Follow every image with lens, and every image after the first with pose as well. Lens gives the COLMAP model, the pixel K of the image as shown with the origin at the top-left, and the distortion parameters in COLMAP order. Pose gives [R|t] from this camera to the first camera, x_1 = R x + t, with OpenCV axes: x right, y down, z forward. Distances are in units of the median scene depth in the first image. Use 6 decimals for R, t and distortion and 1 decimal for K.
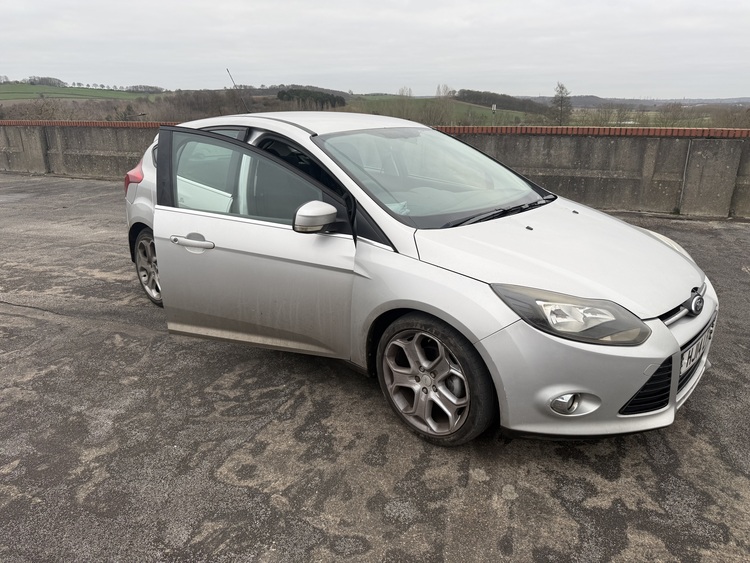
lens RADIAL K [[521.7, 0, 375.4], [0, 521.7, 280.7], [0, 0, 1]] dist [-0.000618, -0.003061]
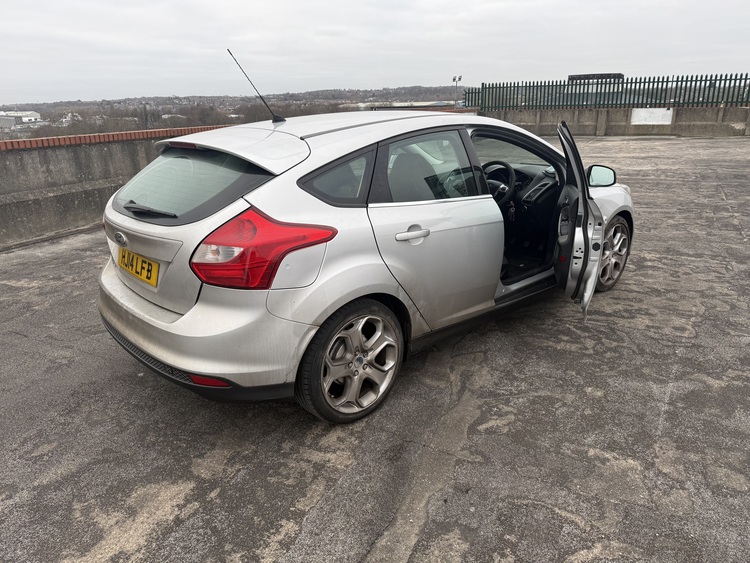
lens RADIAL K [[521.7, 0, 375.5], [0, 521.7, 282.4], [0, 0, 1]] dist [-0.000618, -0.003061]
pose [[0.103970, -0.324054, 0.940308, -1.476751], [0.339325, 0.900264, 0.272734, -0.418101], [-0.934906, 0.290714, 0.203560, 1.241303]]
